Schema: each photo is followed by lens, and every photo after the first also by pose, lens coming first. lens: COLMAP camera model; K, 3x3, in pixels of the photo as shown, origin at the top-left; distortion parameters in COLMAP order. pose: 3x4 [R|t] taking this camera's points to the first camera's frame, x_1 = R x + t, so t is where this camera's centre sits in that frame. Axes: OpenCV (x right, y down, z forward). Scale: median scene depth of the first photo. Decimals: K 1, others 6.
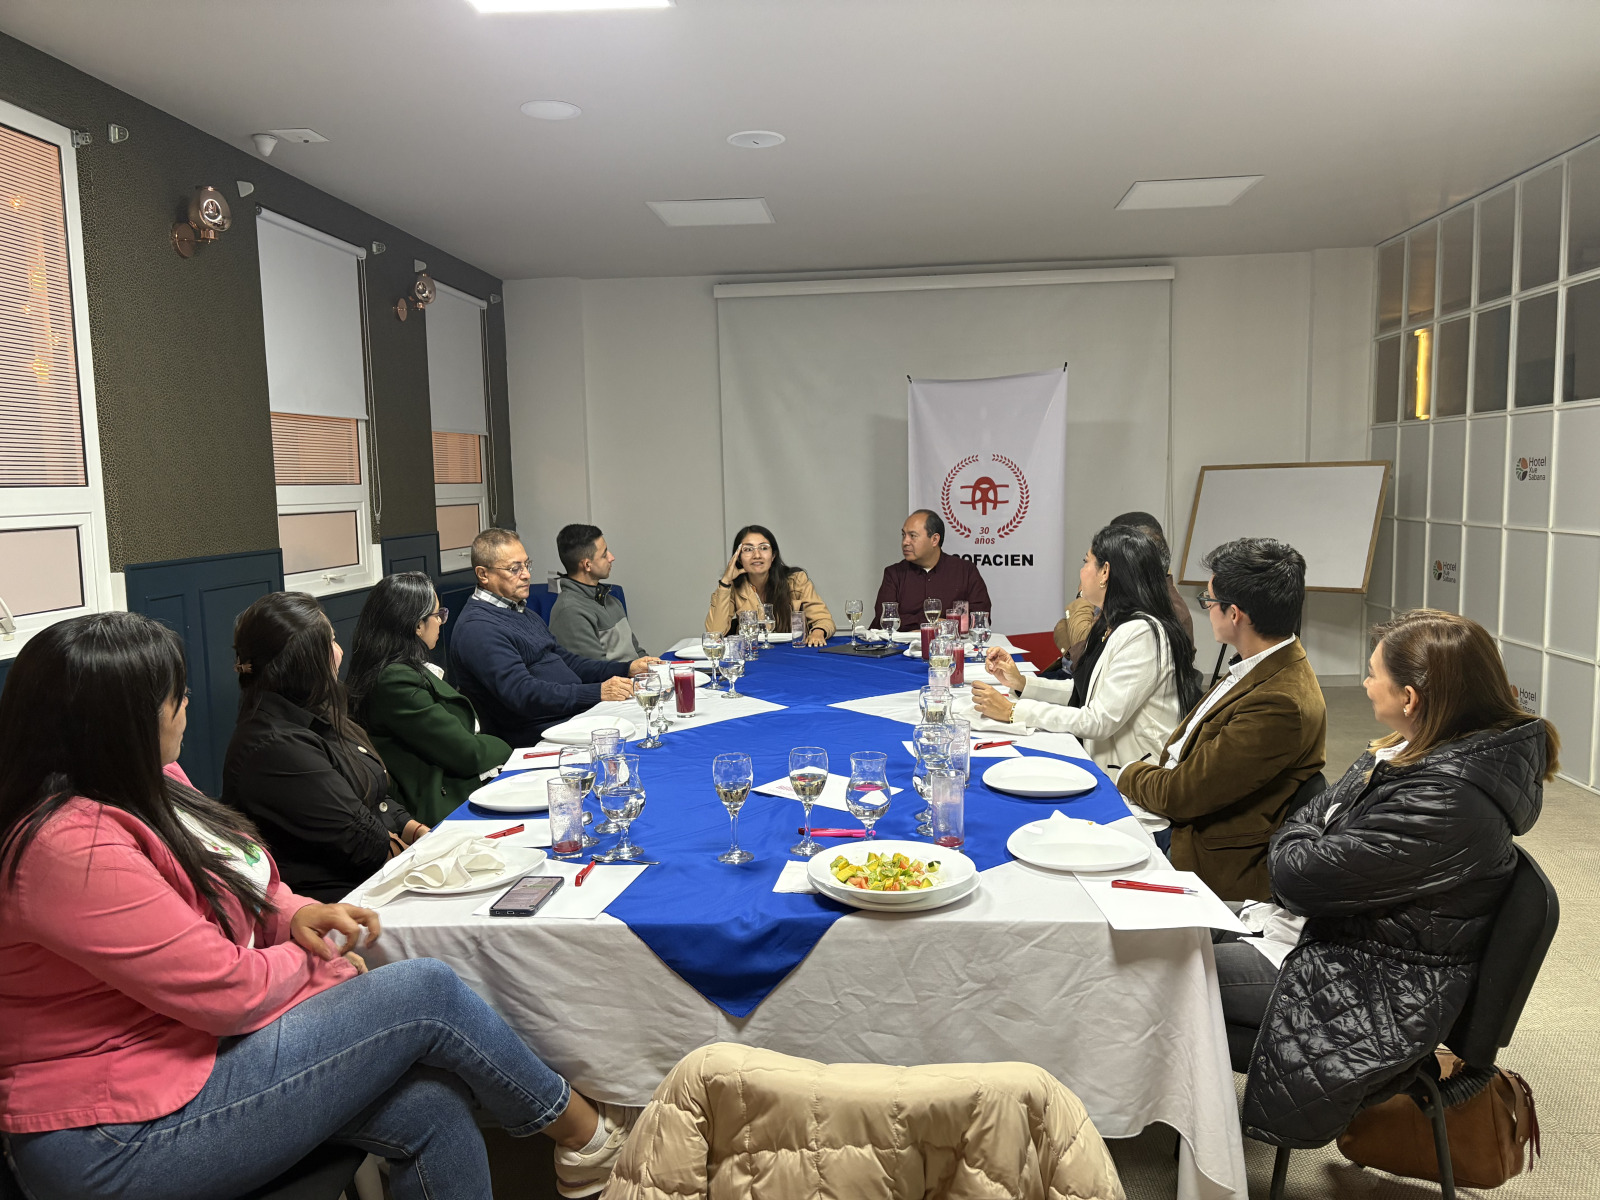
lens RADIAL K [[1183.3, 0, 802.4], [0, 1183.3, 598.5], [0, 0, 1]] dist [0.058895, -0.015193]
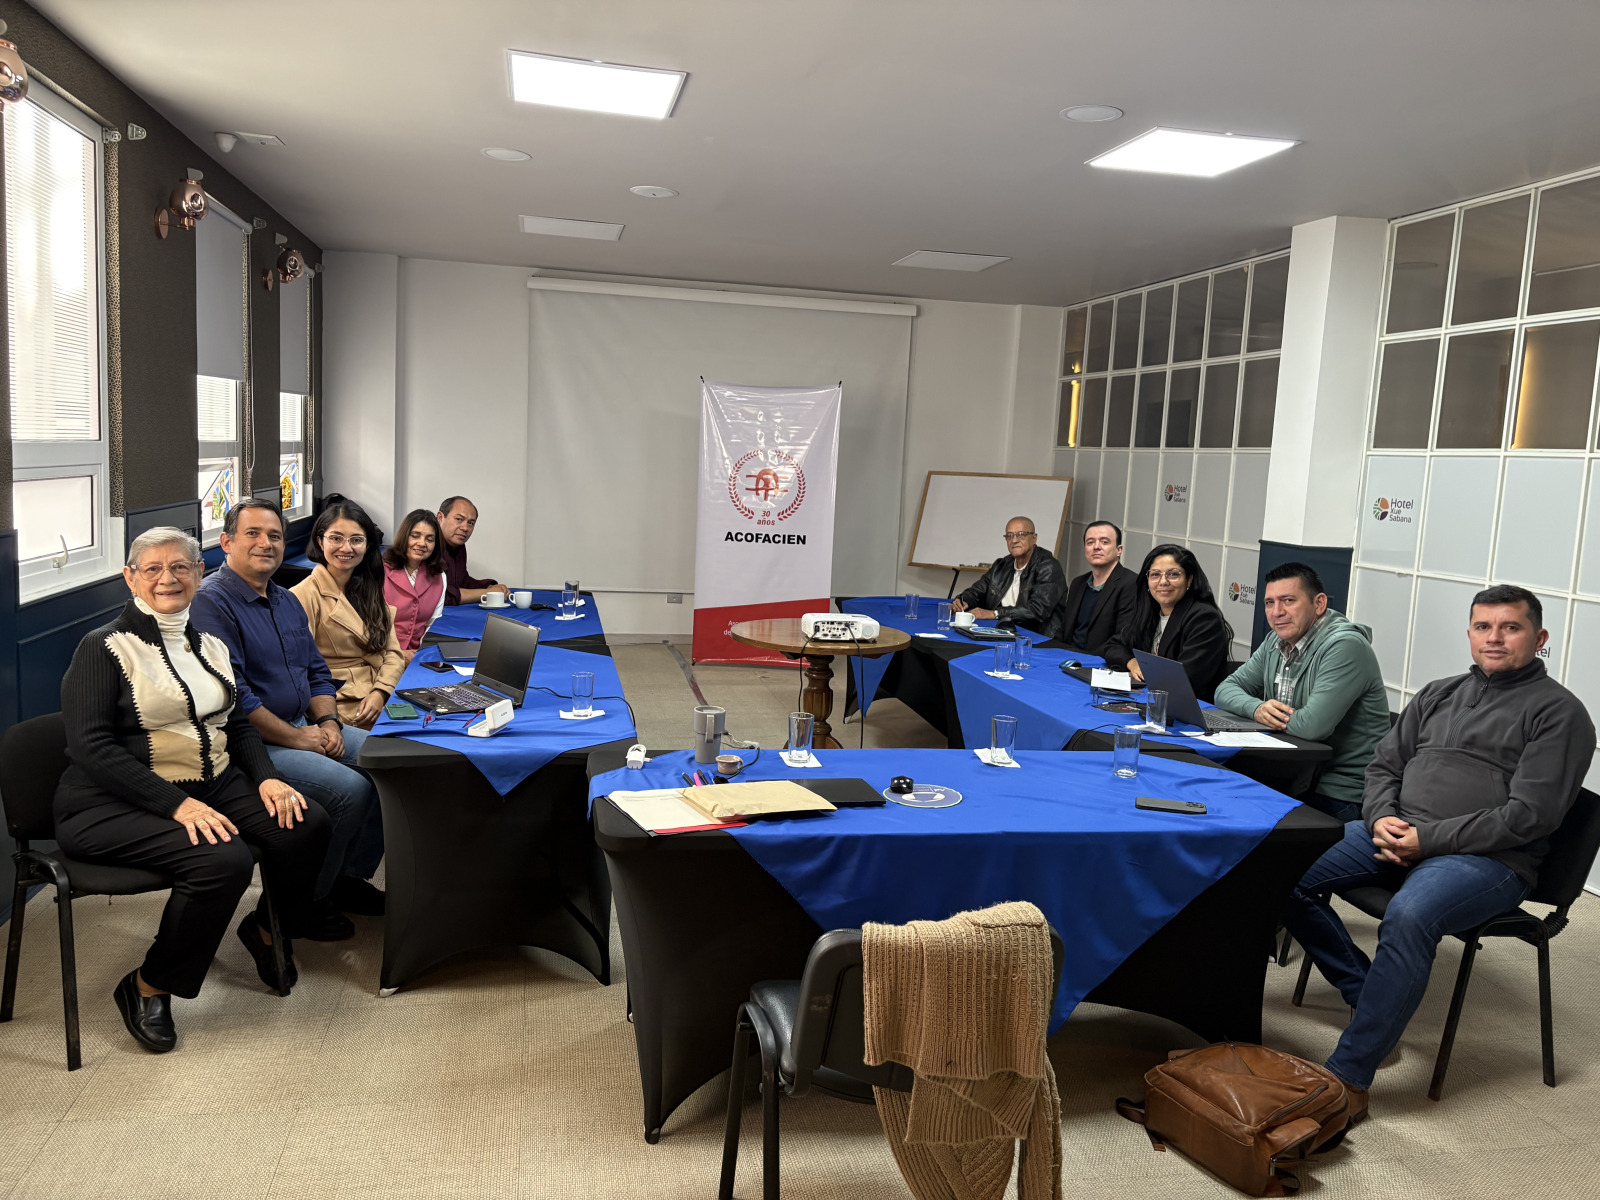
lens RADIAL K [[1183.3, 0, 801.2], [0, 1183.3, 598.9], [0, 0, 1]] dist [0.058895, -0.015193]
pose [[0.958670, 0.032375, 0.282673, -0.146539], [-0.039062, 0.999074, 0.018051, 0.005533], [-0.281827, -0.028346, 0.959046, -0.154113]]
